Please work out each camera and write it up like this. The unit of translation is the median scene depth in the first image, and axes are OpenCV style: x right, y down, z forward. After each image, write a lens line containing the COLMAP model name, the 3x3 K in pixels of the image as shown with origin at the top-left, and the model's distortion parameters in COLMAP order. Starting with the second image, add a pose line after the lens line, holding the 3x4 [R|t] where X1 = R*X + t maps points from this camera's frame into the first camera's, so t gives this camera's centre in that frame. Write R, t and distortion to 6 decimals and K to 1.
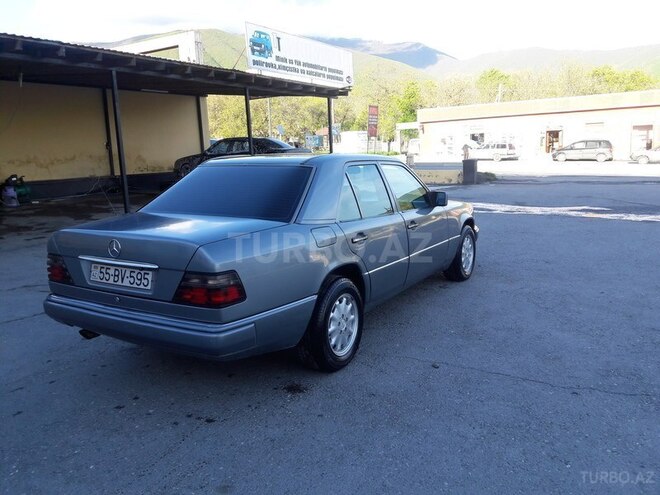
lens RADIAL K [[534.8, 0, 327.3], [0, 534.8, 246.0], [0, 0, 1]] dist [0.059241, -0.109743]
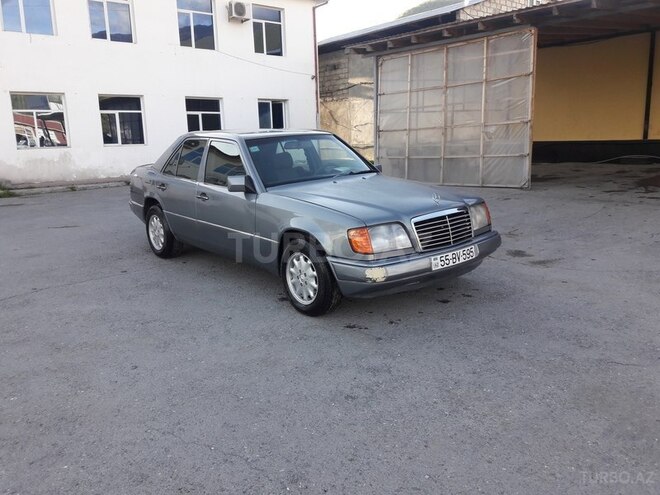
lens RADIAL K [[534.8, 0, 327.3], [0, 534.8, 246.0], [0, 0, 1]] dist [0.059241, -0.109743]
pose [[-0.324281, 0.246117, -0.913383, 0.533929], [-0.113364, 0.948491, 0.295825, -0.143791], [0.939143, 0.199475, -0.279677, 0.739627]]
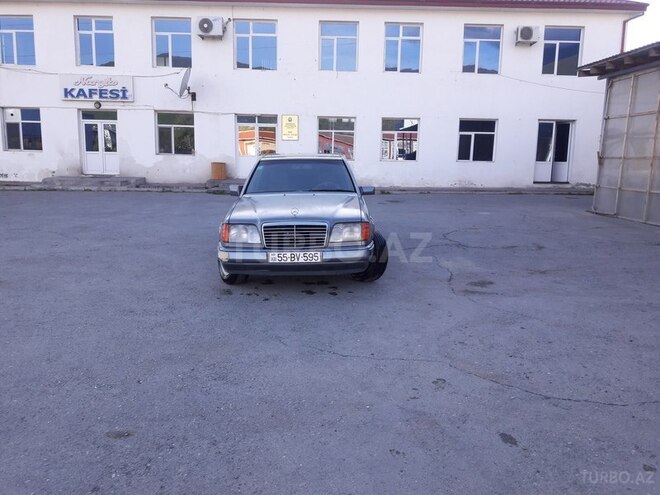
lens RADIAL K [[534.8, 0, 327.3], [0, 534.8, 246.0], [0, 0, 1]] dist [0.059241, -0.109743]
pose [[-0.852225, 0.124367, -0.508178, 0.376869], [-0.060604, 0.941328, 0.332007, -0.220432], [0.519653, 0.313743, -0.794686, 1.171194]]
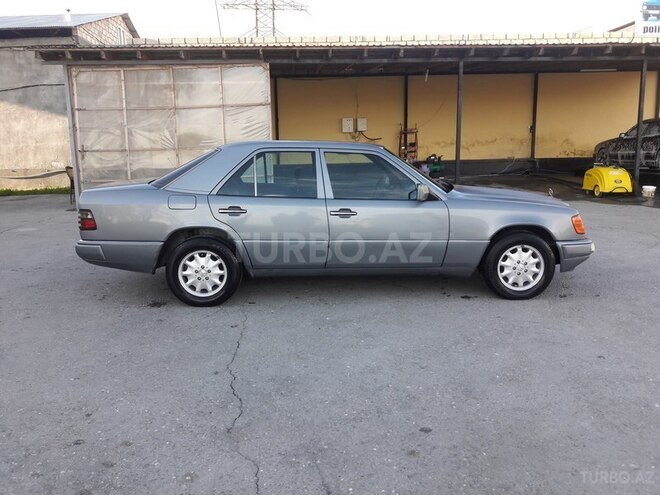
lens RADIAL K [[531.3, 0, 330.0], [0, 531.3, 247.5], [0, 0, 1]] dist [0.075593, -0.097384]
pose [[0.568081, 0.177630, -0.803574, 0.450921], [-0.148427, 0.982531, 0.112259, -0.039132], [0.809477, 0.055500, 0.584522, 0.177926]]
